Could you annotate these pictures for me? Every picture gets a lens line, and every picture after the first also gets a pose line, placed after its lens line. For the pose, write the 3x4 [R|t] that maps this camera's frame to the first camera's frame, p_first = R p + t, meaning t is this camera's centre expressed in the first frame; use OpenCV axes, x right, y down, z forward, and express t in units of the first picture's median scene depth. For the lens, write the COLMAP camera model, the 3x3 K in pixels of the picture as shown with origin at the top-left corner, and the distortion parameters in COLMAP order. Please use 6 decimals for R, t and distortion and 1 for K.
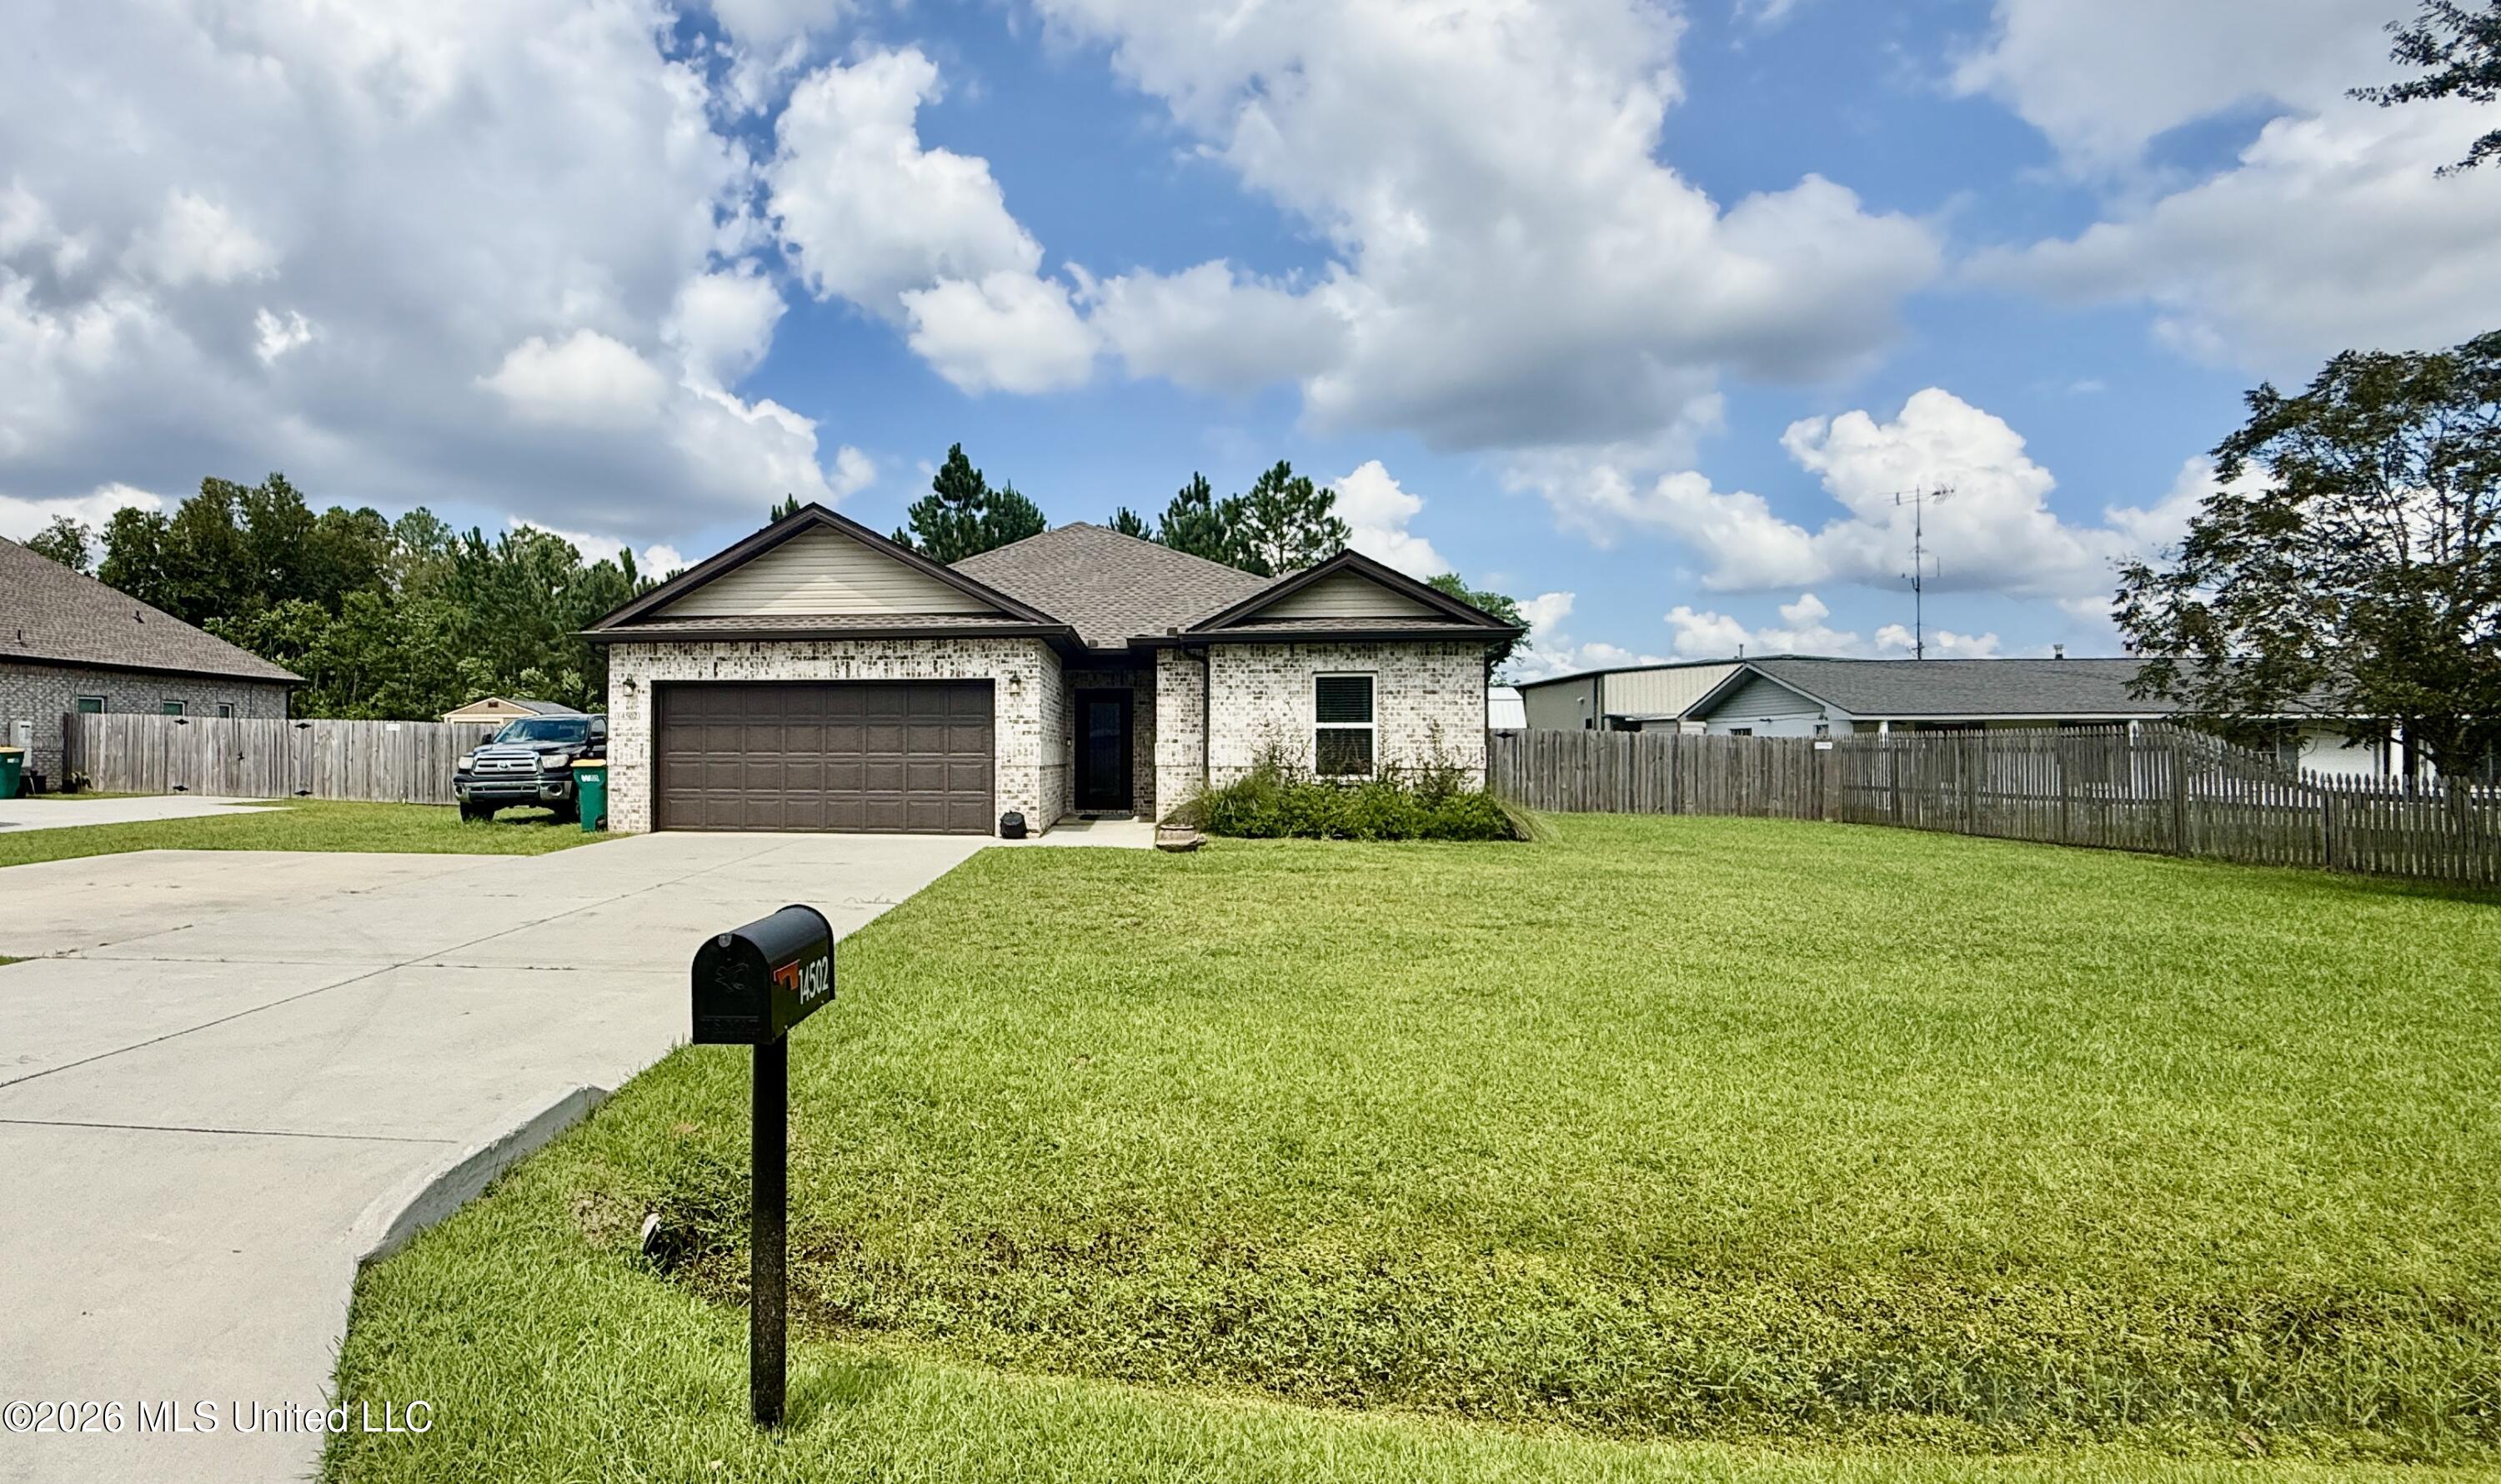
lens RADIAL K [[1359.0, 0, 941.9], [0, 1359.0, 720.1], [0, 0, 1]] dist [-0.001073, 0.000146]
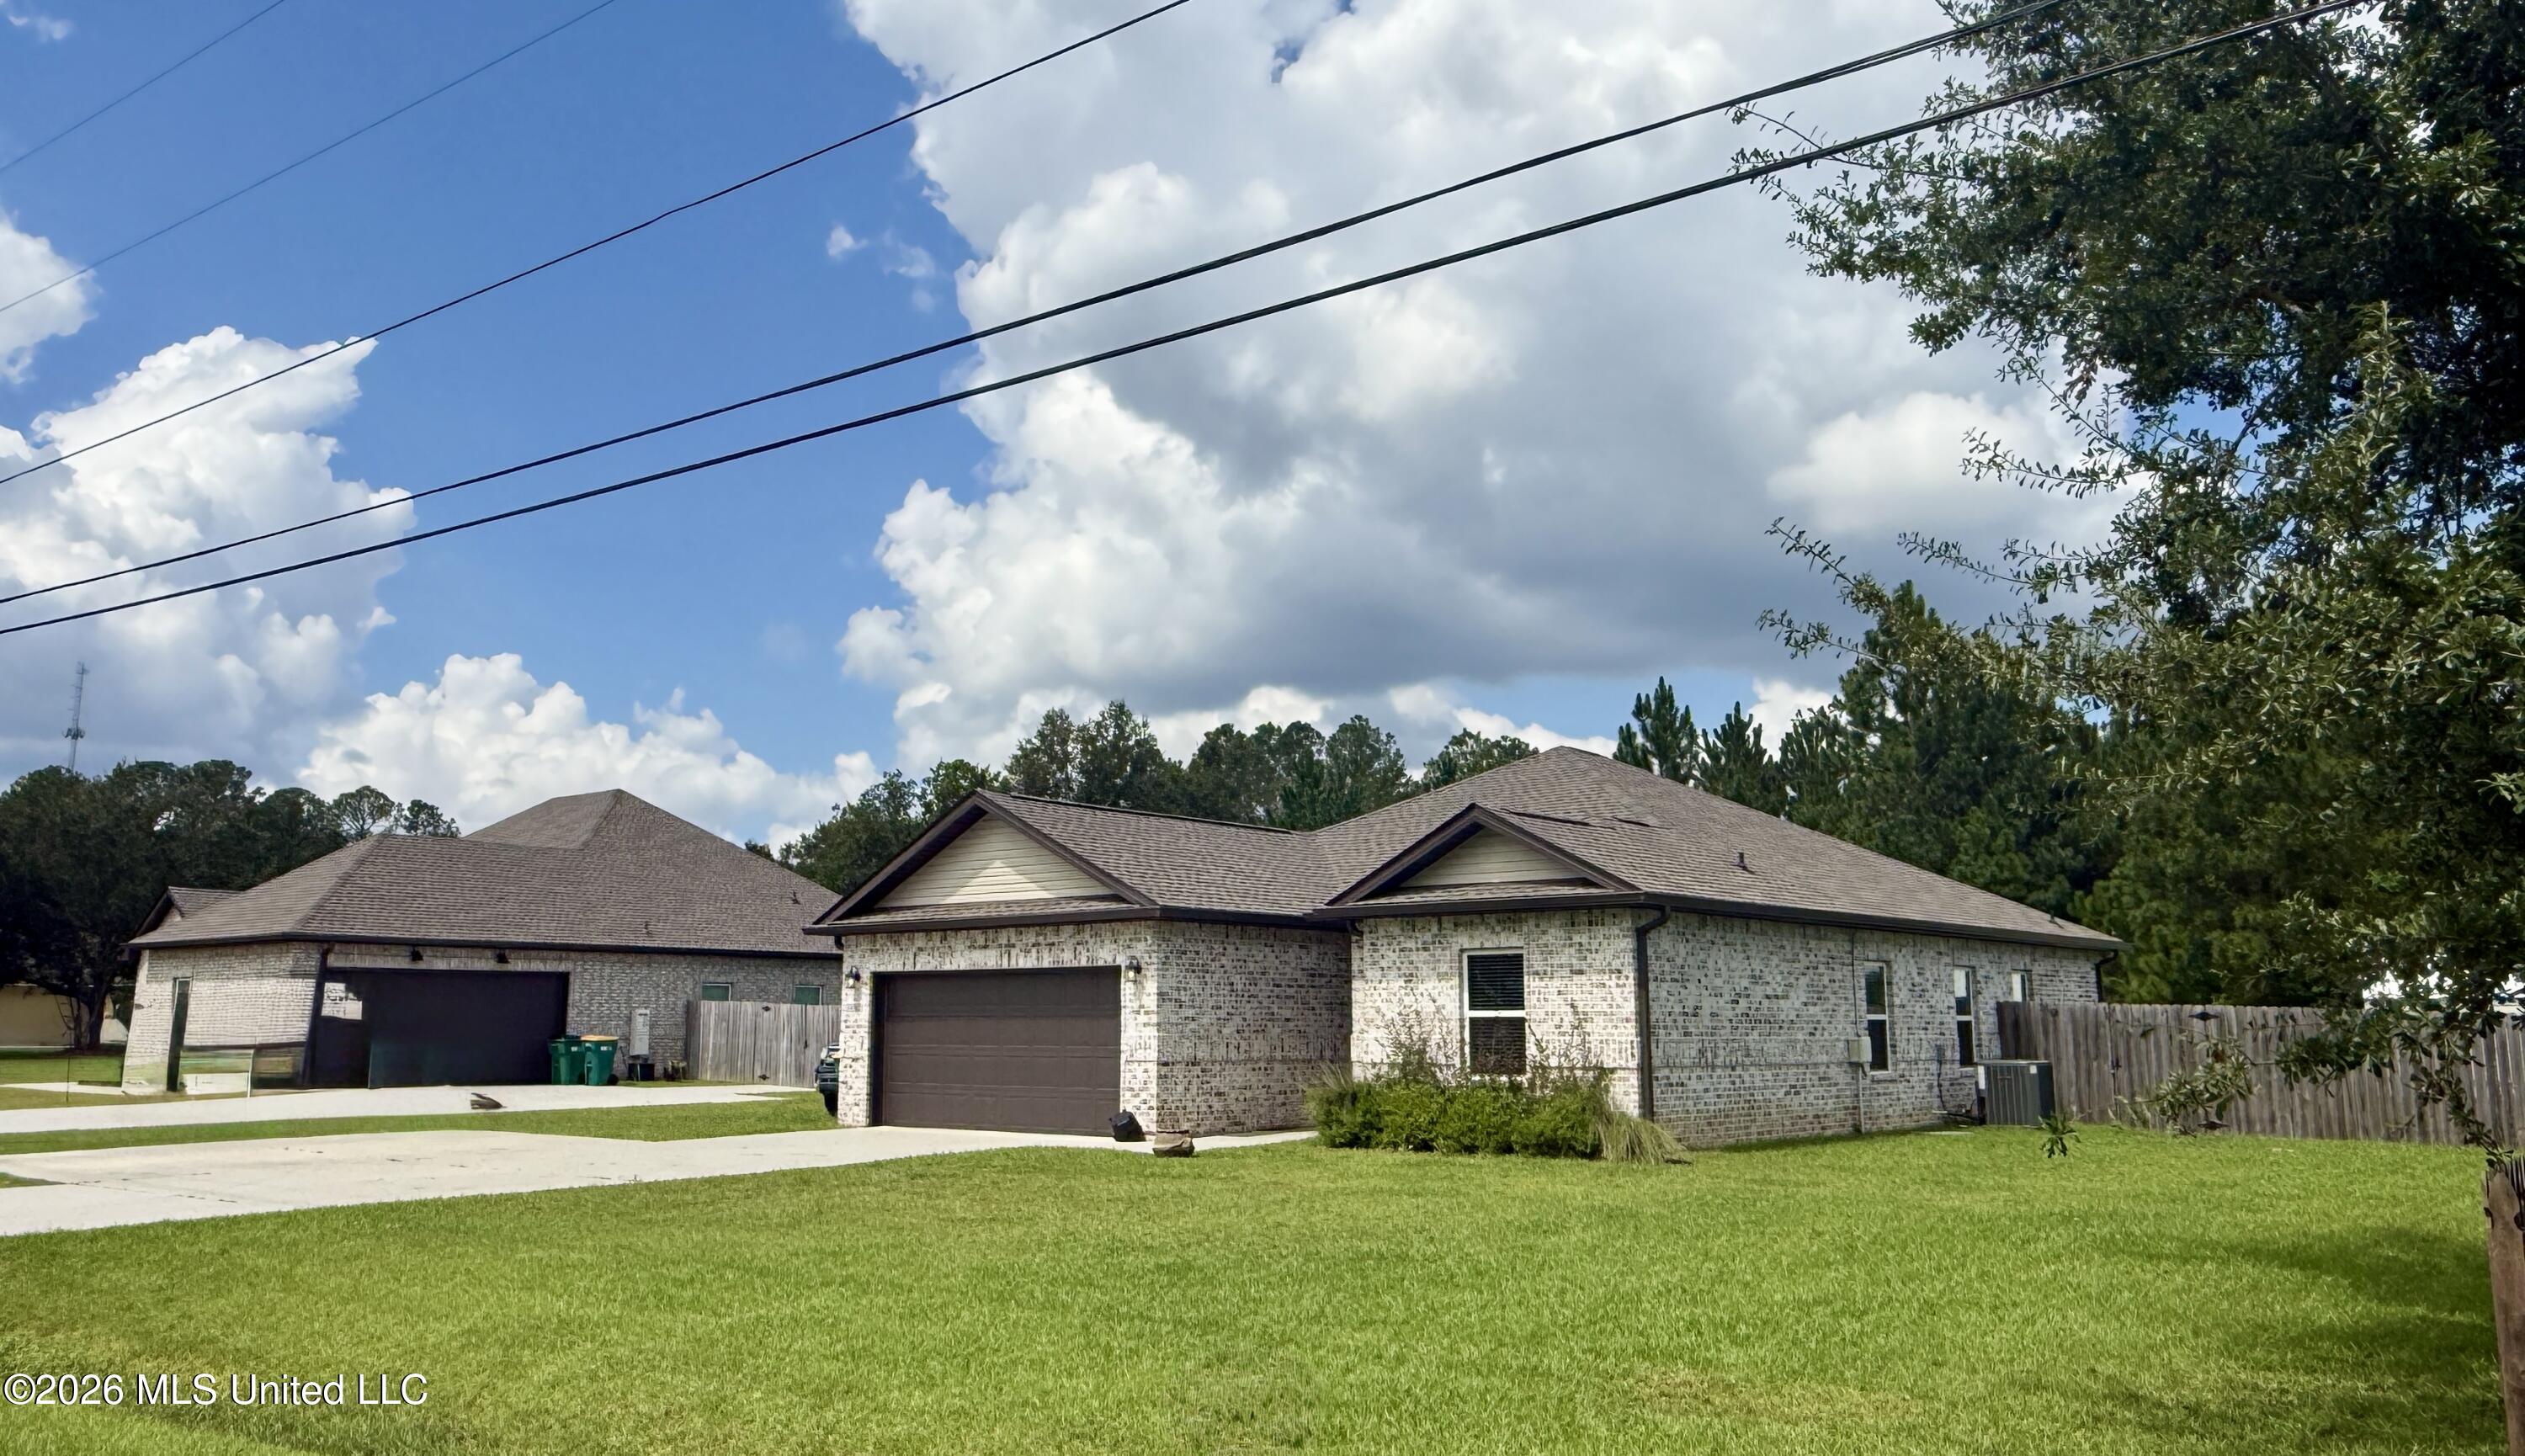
lens RADIAL K [[2008.8, 0, 1221.5], [0, 2008.8, 661.6], [0, 0, 1]] dist [-0.001651, -0.006379]
pose [[0.854550, -0.096020, -0.510416, 0.797184], [0.014898, 0.986889, -0.160713, -0.013601], [0.519155, 0.129733, 0.844776, -0.150320]]
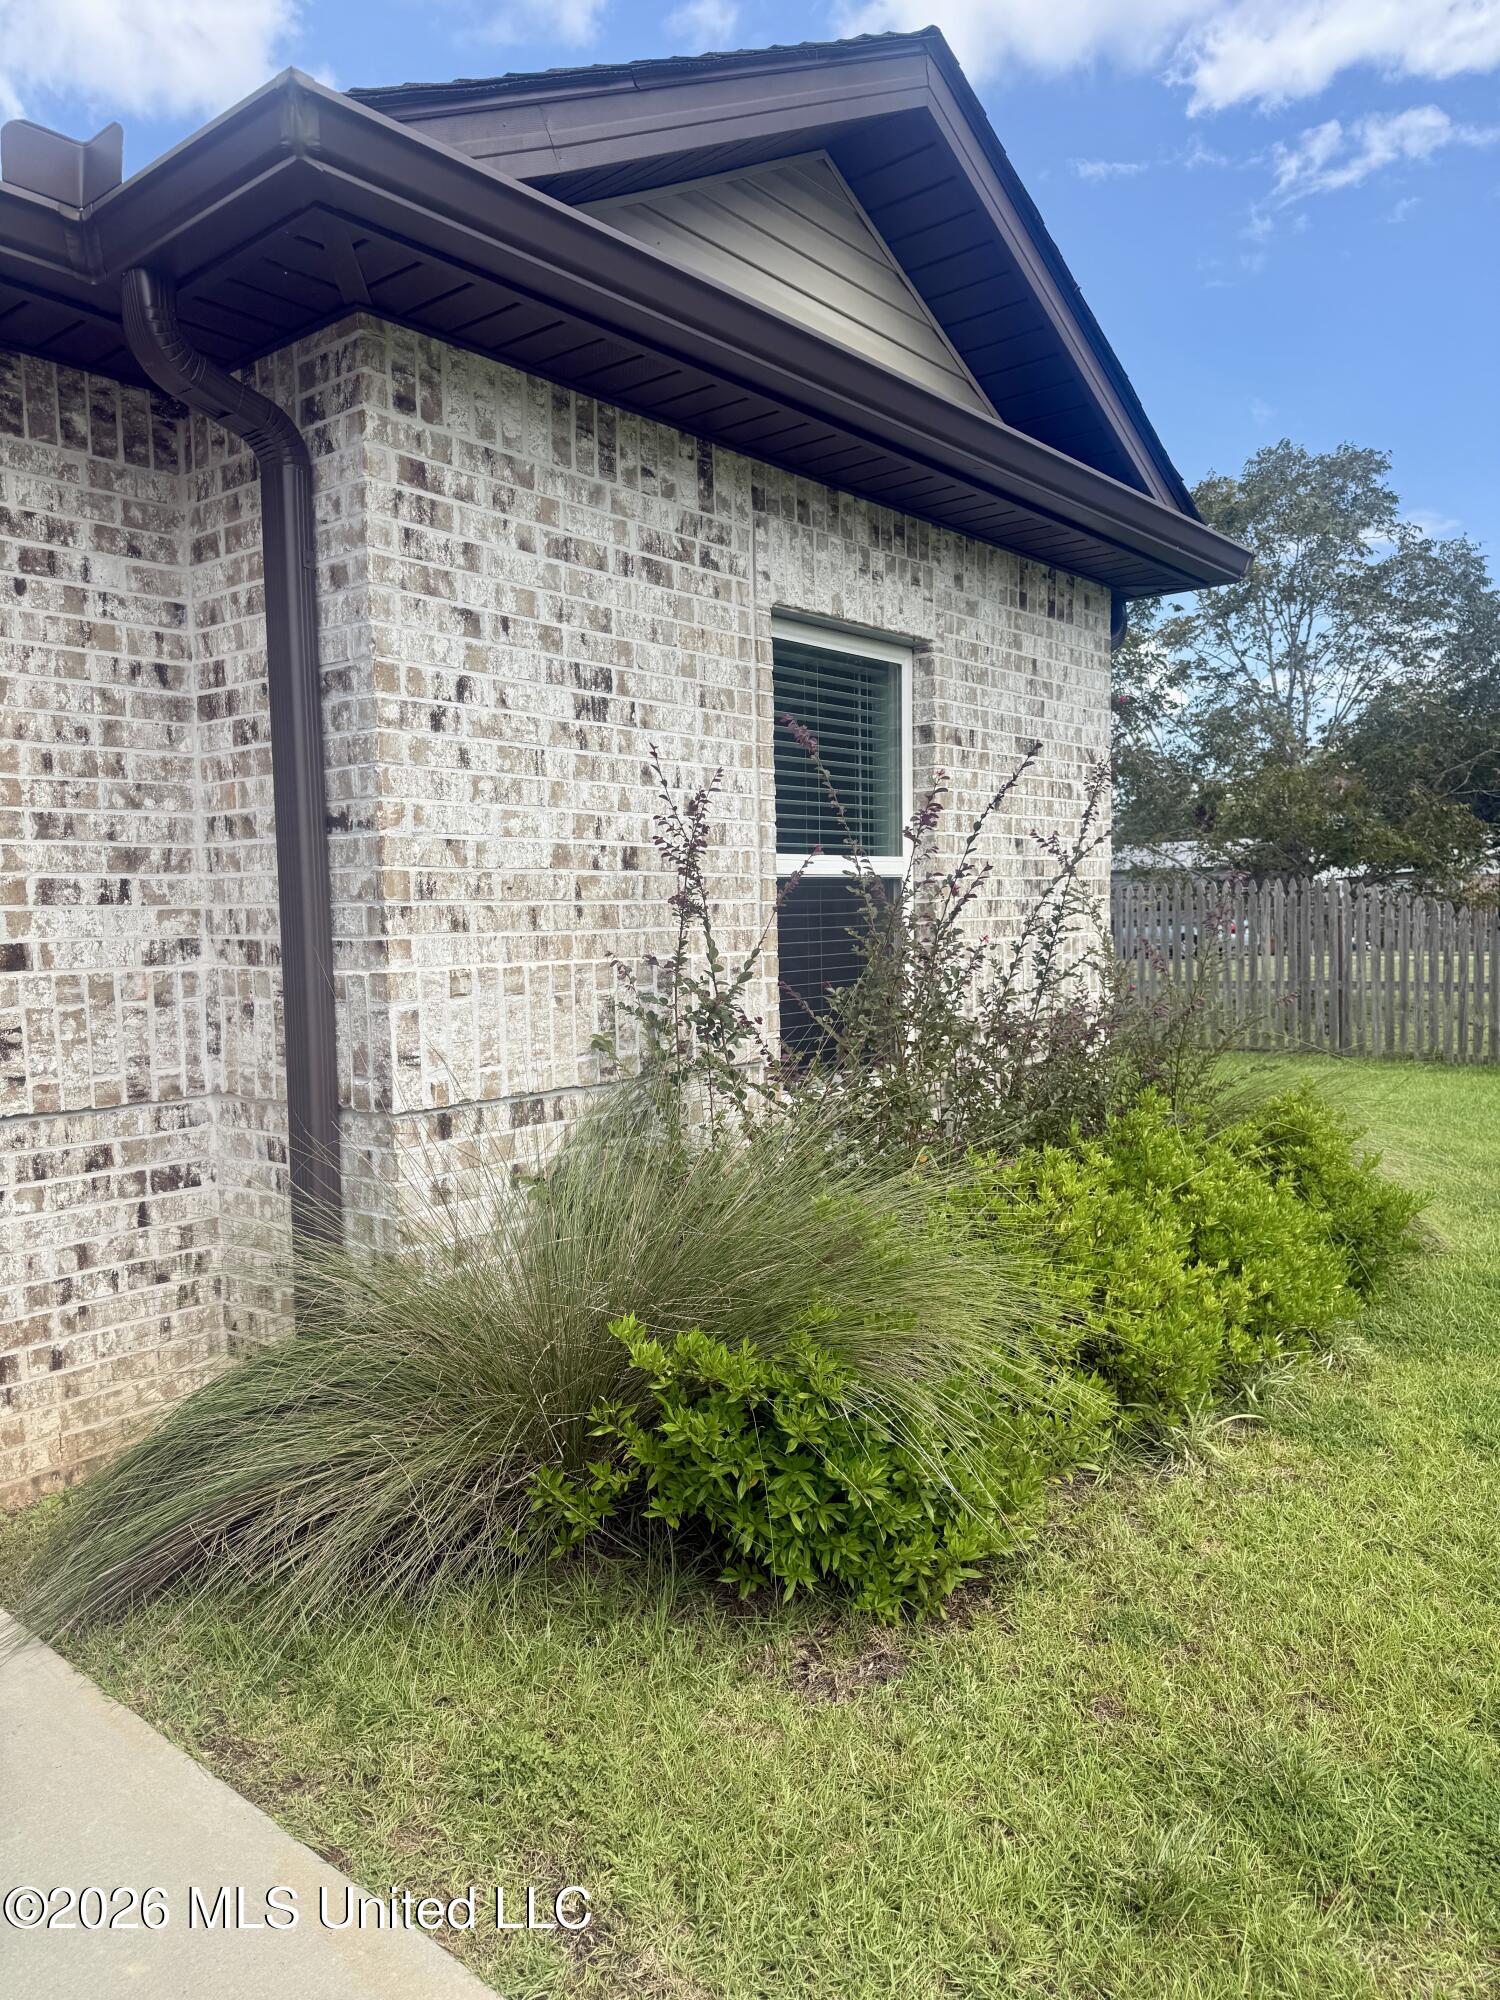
lens RADIAL K [[1399.6, 0, 750.0], [0, 1399.6, 1000.0], [0, 0, 1]] dist [0.113539, -0.176125]
pose [[0.495852, -0.070708, 0.865524, 0.077537], [-0.000163, 0.996672, 0.081515, 0.007600], [-0.868407, -0.040560, 0.494190, 0.890499]]
